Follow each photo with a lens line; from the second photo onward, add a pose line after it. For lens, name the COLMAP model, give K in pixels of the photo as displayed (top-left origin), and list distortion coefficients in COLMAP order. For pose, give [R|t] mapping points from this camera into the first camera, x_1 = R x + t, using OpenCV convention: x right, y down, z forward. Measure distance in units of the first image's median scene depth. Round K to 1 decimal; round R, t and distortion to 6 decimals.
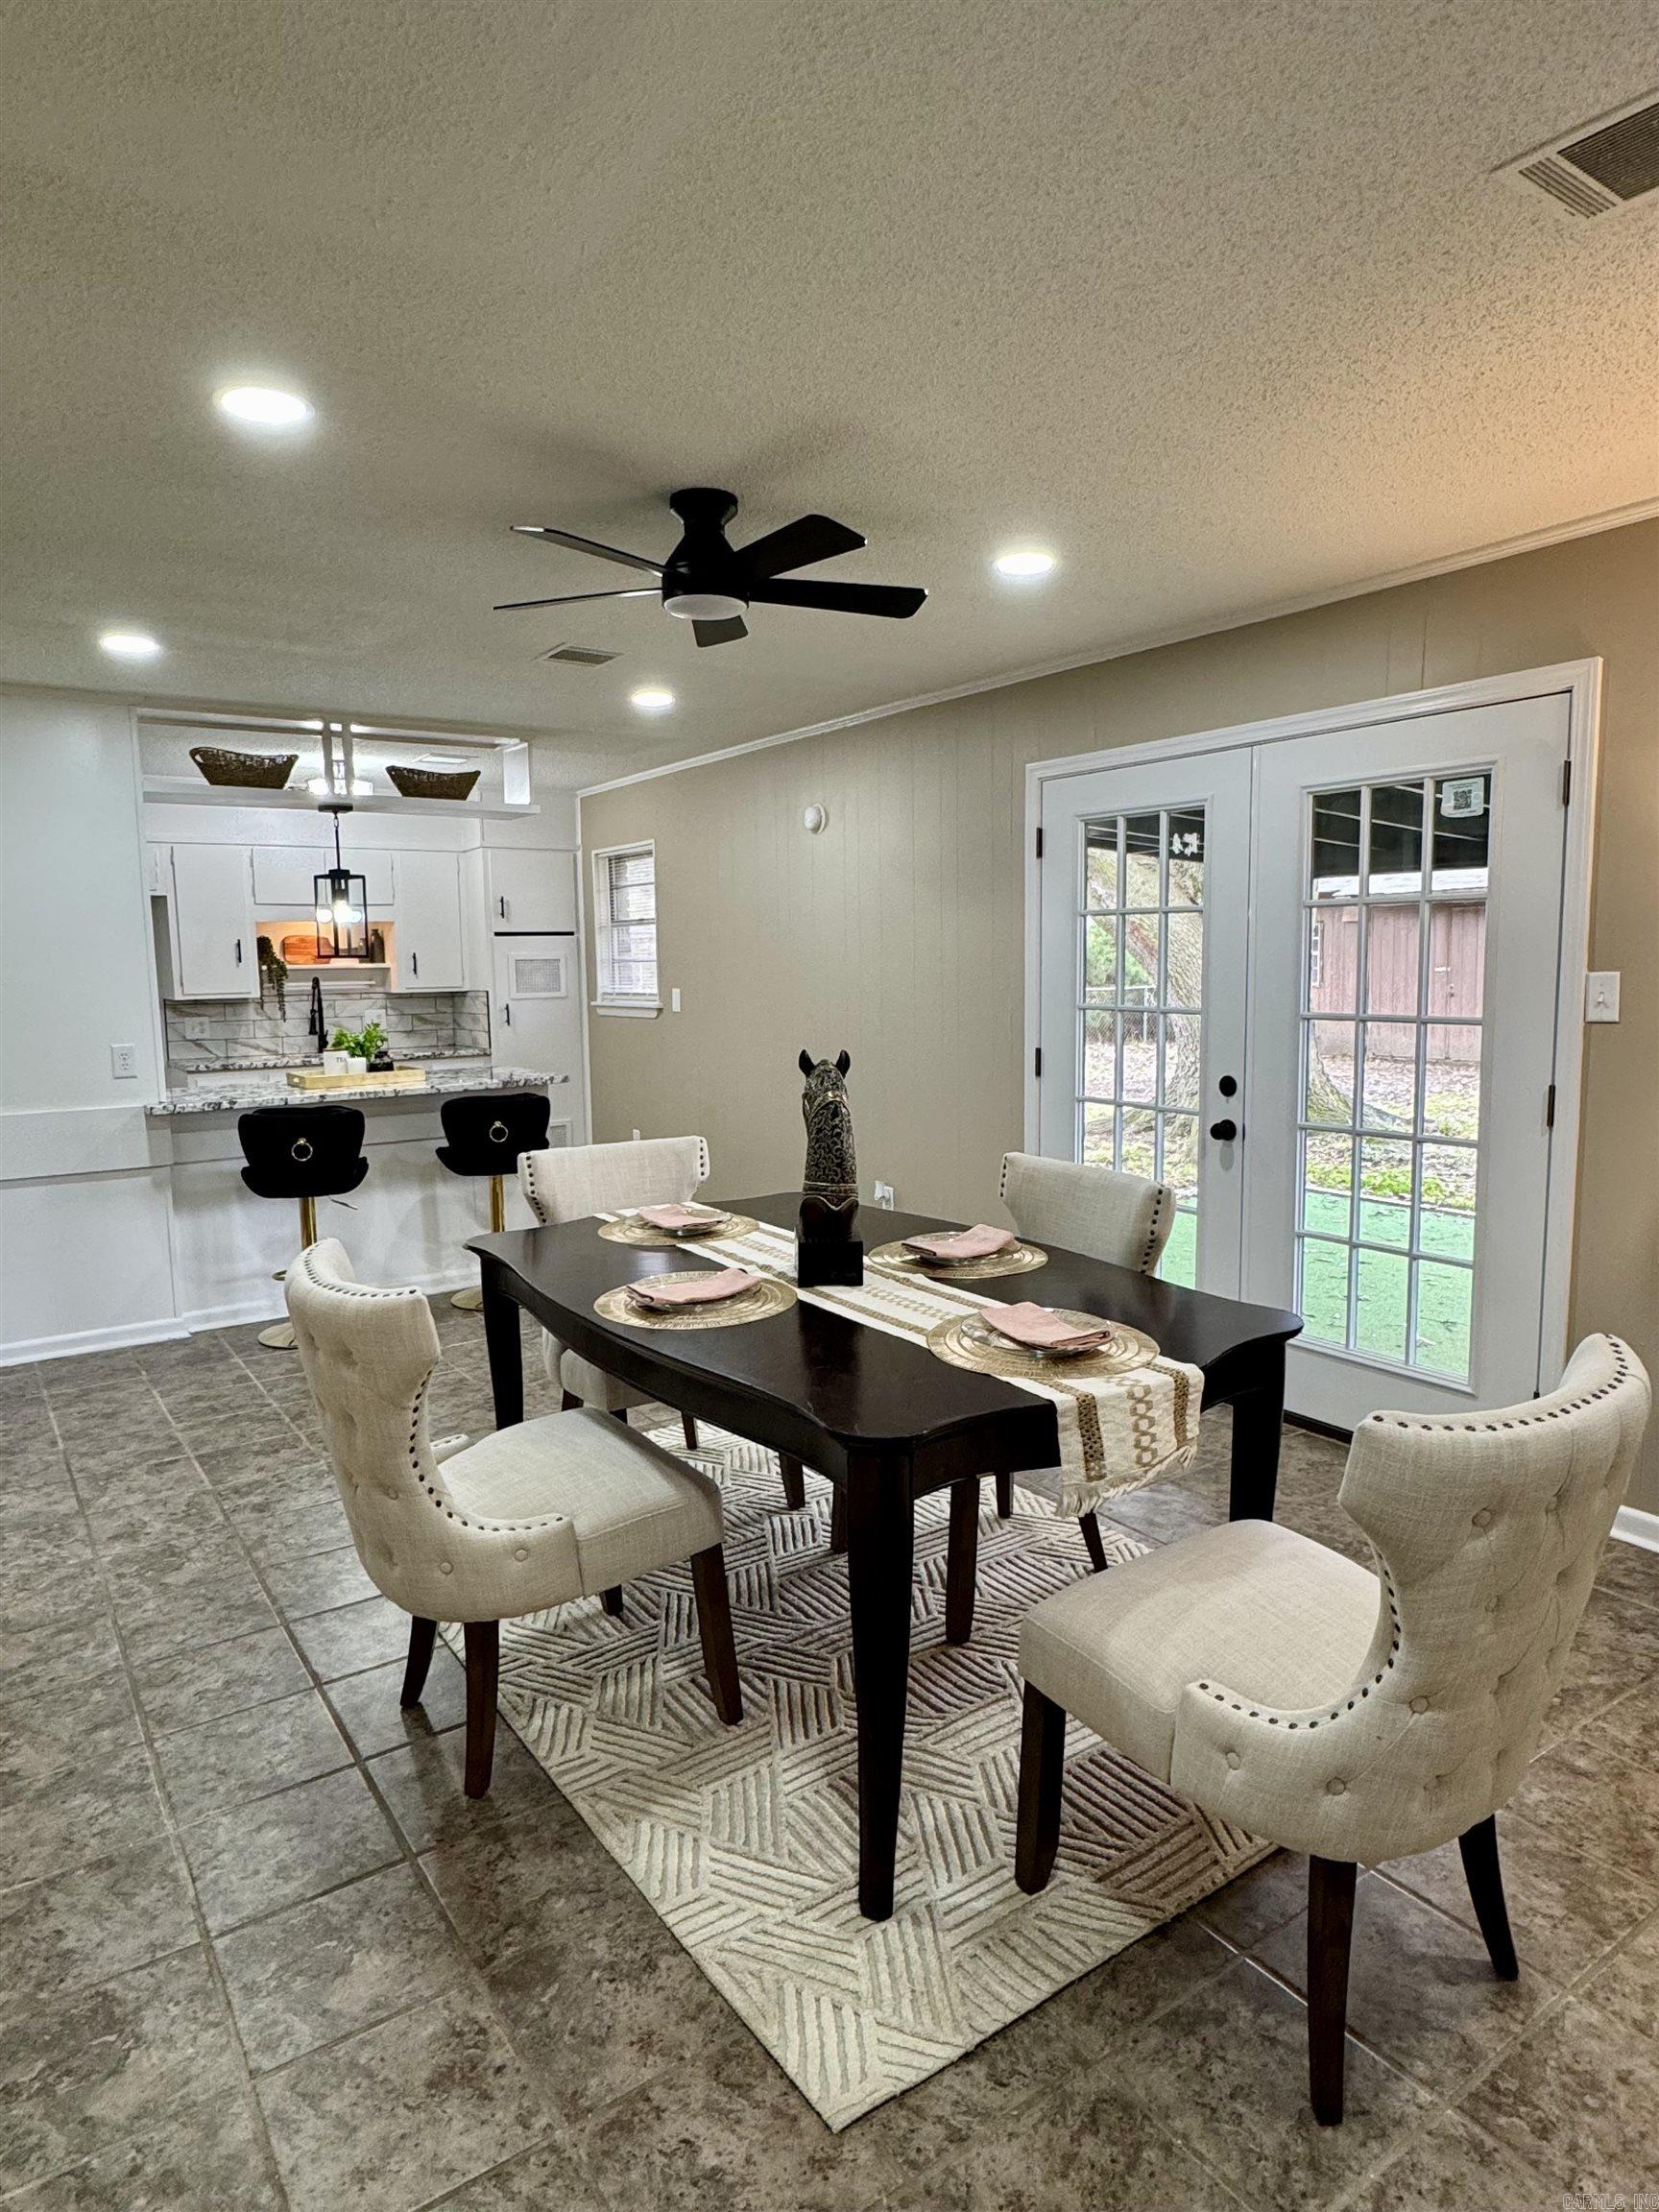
lens RADIAL K [[1305.3, 0, 831.7], [0, 1305.3, 1108.2], [0, 0, 1]] dist [-0.000861, -0.000118]
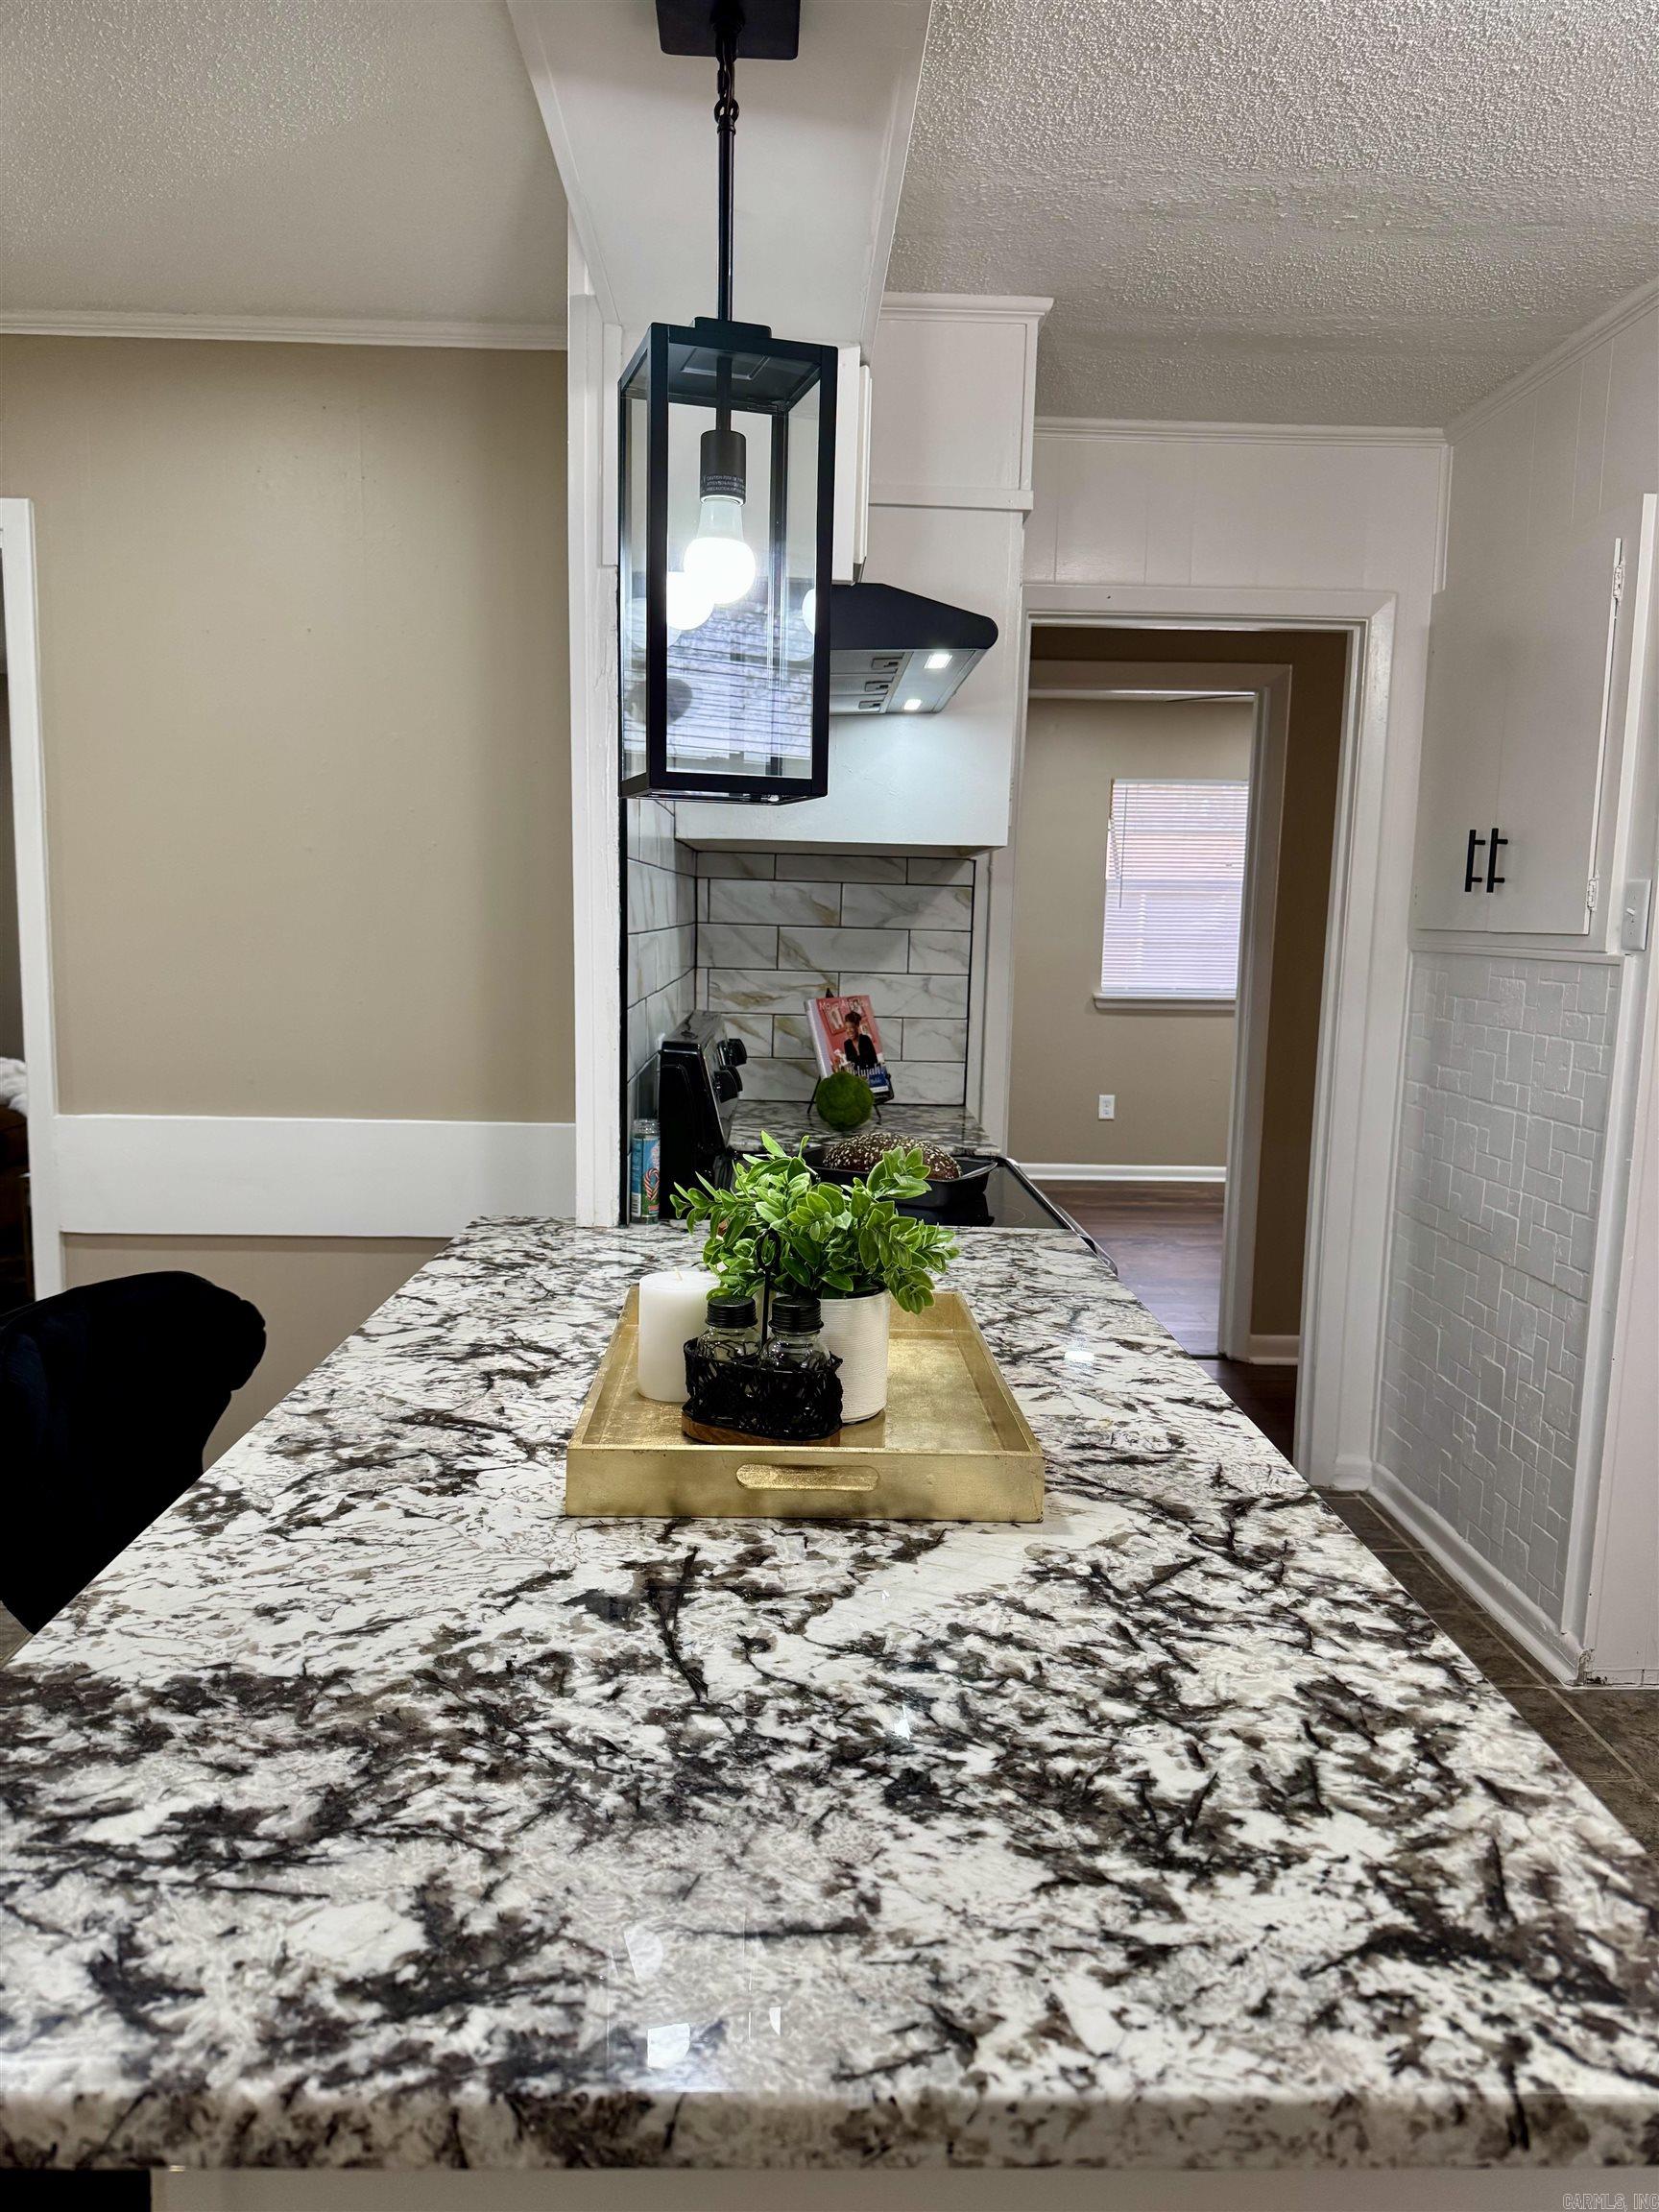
lens RADIAL K [[1555.3, 0, 835.7], [0, 1555.3, 1119.3], [0, 0, 1]] dist [0.047975, -0.062207]
pose [[-0.538310, 0.116413, -0.834668, -0.375278], [-0.110743, 0.972053, 0.206998, -0.254962], [0.835439, 0.203863, -0.510374, 2.479269]]
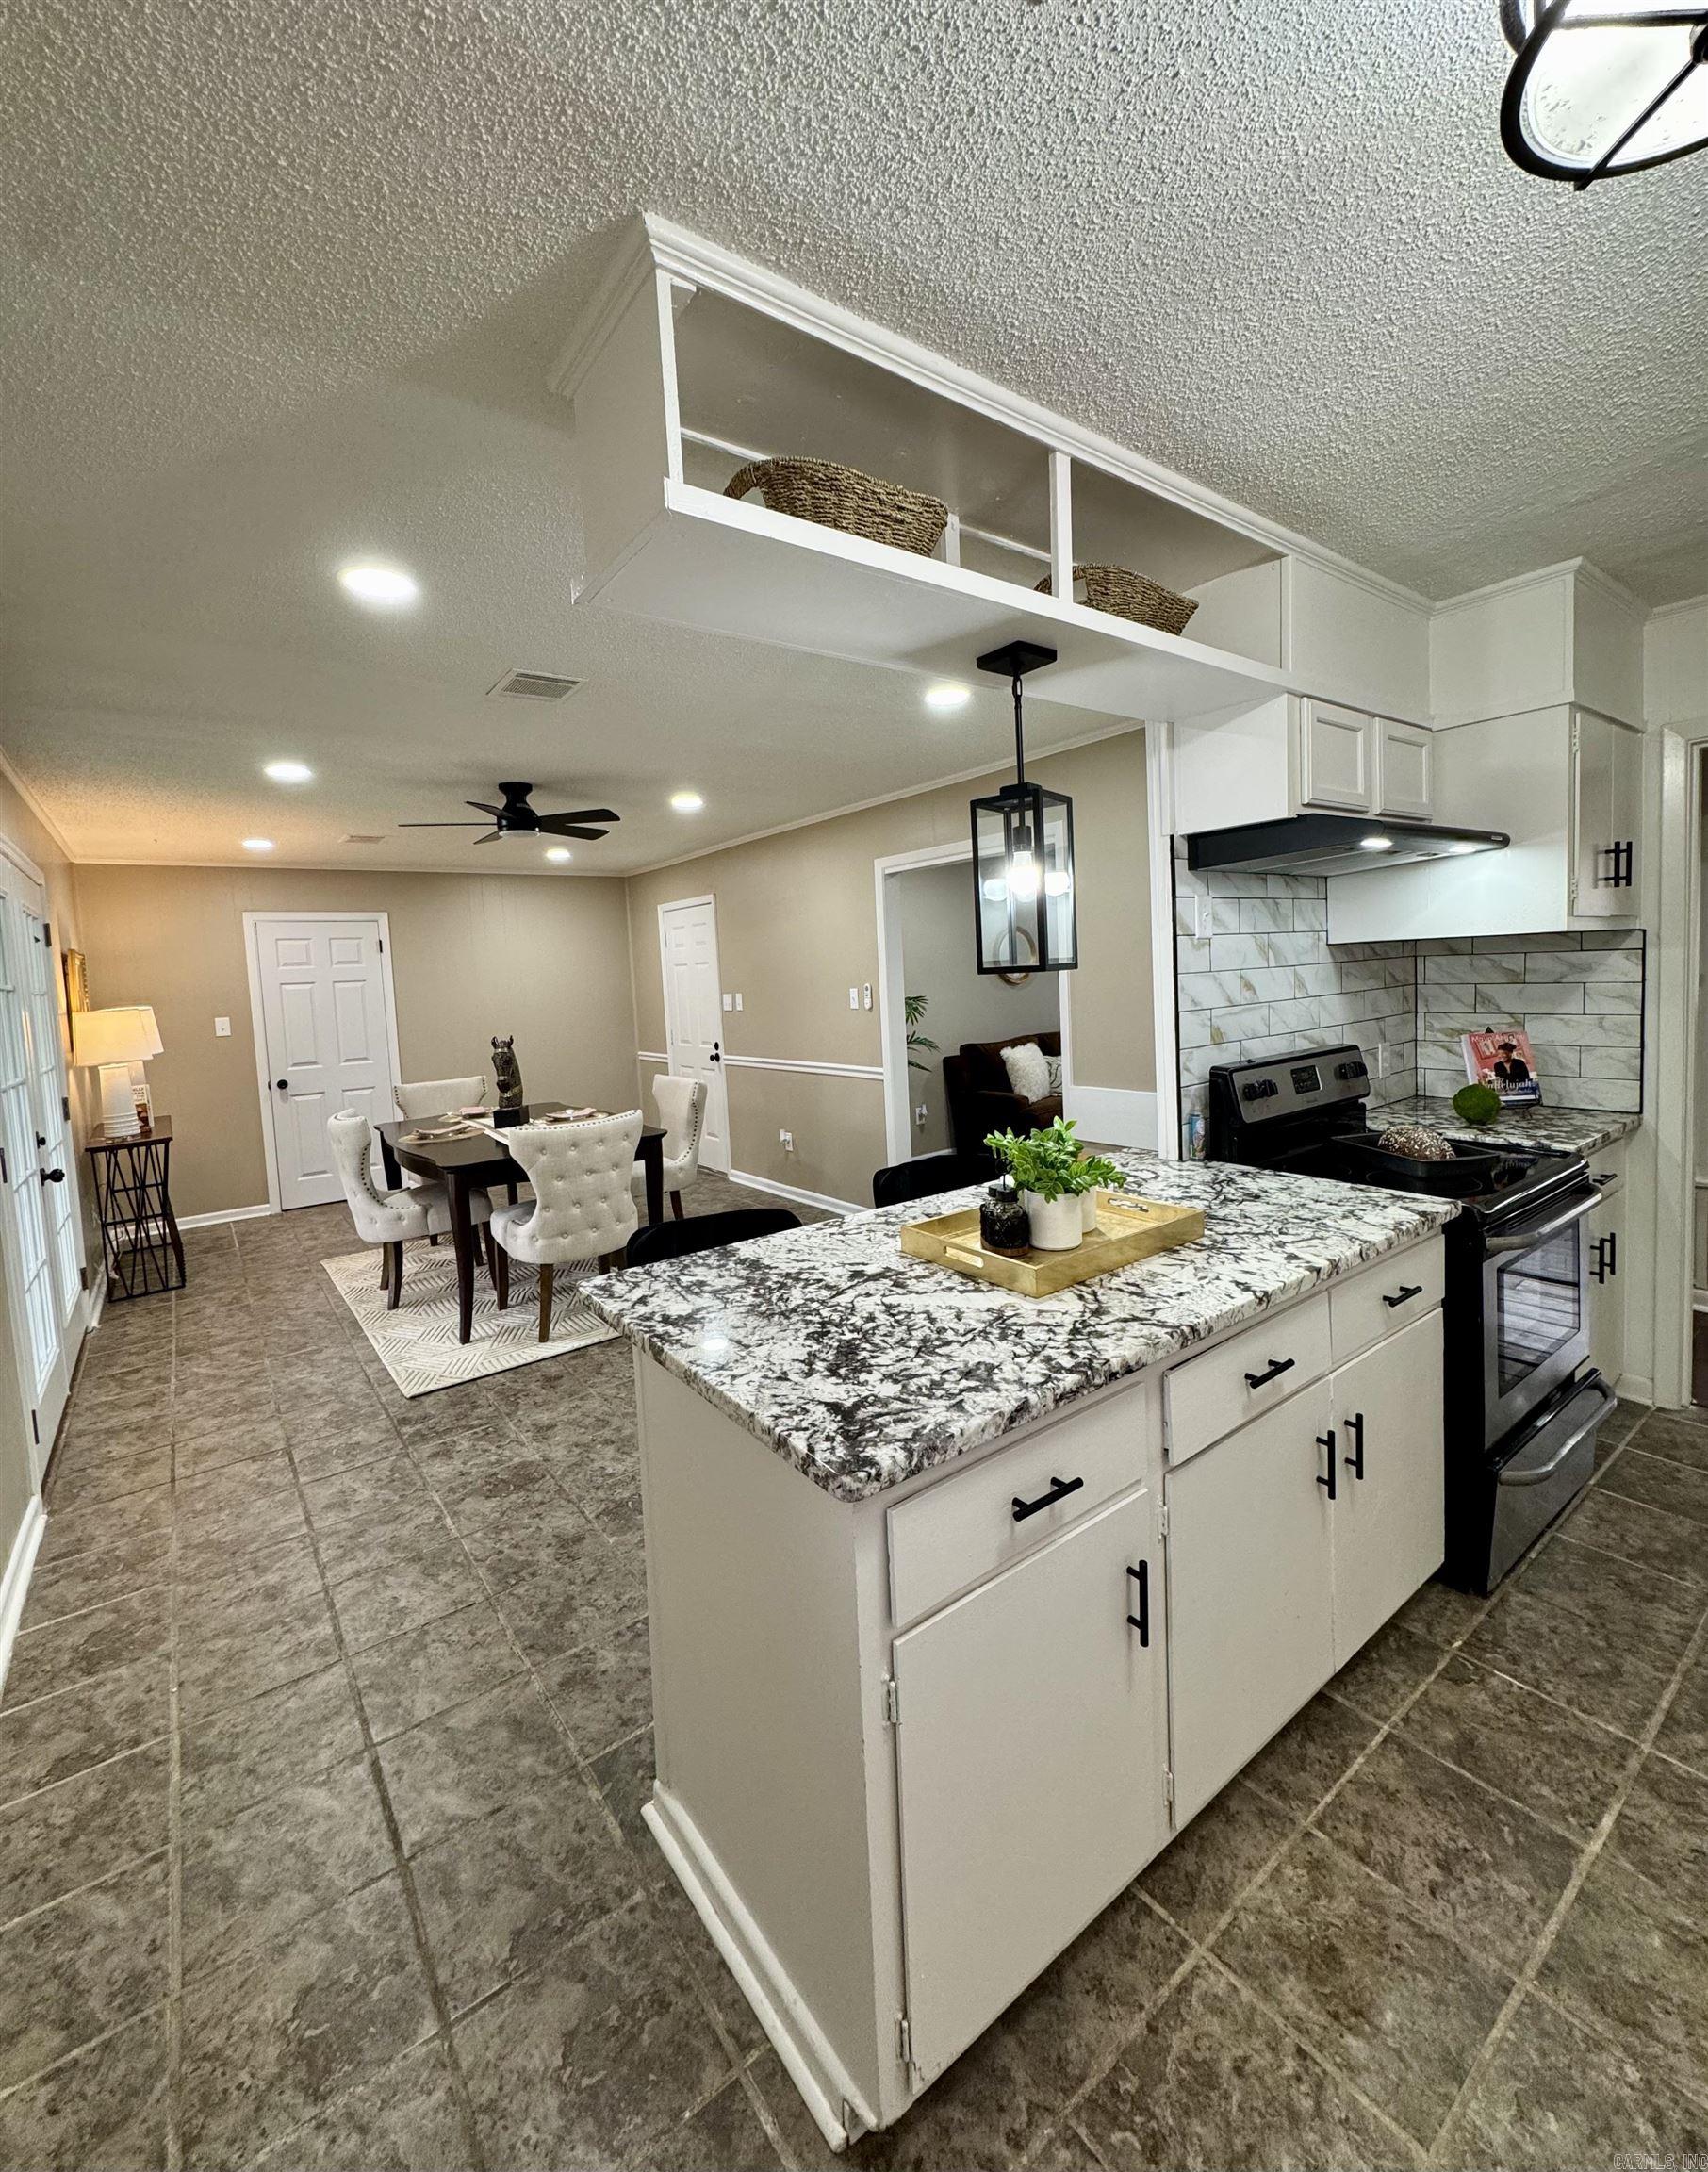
lens RADIAL K [[899.8, 0, 855.7], [0, 899.8, 1032.5], [0, 0, 1]] dist [-0.001468, -0.000107]
pose [[-0.997003, 0.067487, -0.037829, -0.636327], [0.059542, 0.981533, 0.181790, -0.337888], [0.049399, 0.178993, -0.982609, 2.856737]]
